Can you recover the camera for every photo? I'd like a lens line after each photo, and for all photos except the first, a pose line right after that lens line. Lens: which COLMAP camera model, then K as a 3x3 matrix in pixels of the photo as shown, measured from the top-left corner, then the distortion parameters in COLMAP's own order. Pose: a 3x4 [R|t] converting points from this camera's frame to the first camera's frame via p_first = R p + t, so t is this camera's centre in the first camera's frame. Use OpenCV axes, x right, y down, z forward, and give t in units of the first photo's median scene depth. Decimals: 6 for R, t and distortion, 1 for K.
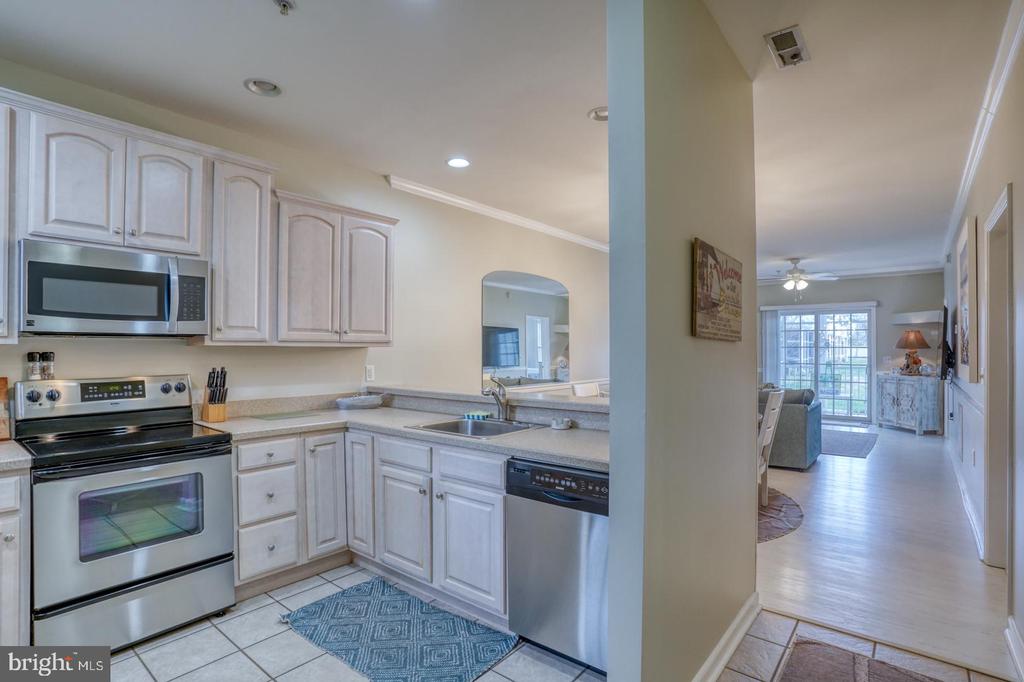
lens RADIAL K [[515.5, 0, 516.5], [0, 515.5, 342.3], [0, 0, 1]] dist [-0.039614, 0.005583]
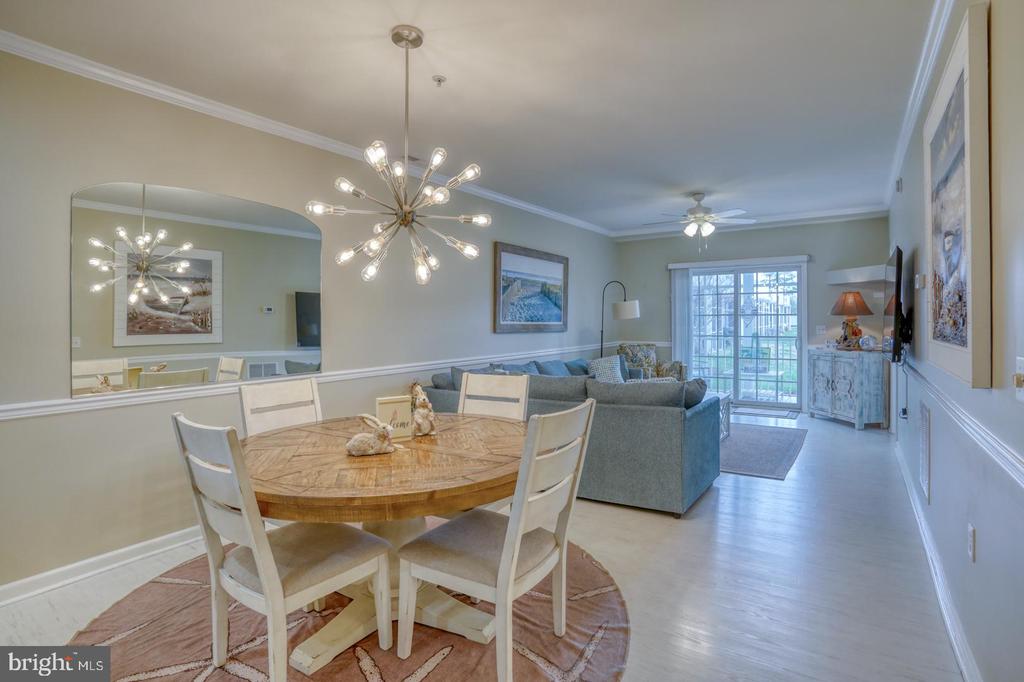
lens RADIAL K [[515.5, 0, 530.4], [0, 515.5, 323.2], [0, 0, 1]] dist [-0.039614, 0.005583]
pose [[0.994732, -0.011239, 0.101894, 0.231389], [0.009457, 0.999794, 0.017952, 0.006228], [-0.102075, -0.016894, 0.994633, 0.293420]]
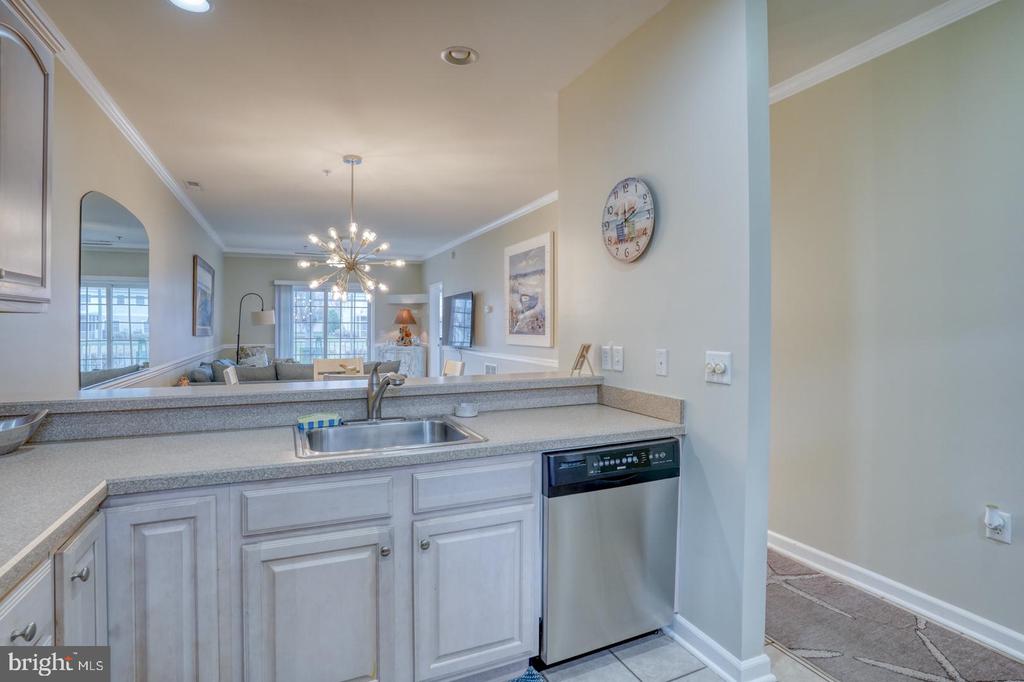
lens RADIAL K [[515.5, 0, 513.7], [0, 515.5, 333.3], [0, 0, 1]] dist [-0.039614, 0.005583]
pose [[0.449951, -0.013604, 0.892950, -0.224905], [-0.010198, 0.999741, 0.020370, 0.007065], [-0.892995, -0.018272, 0.449696, 0.208658]]
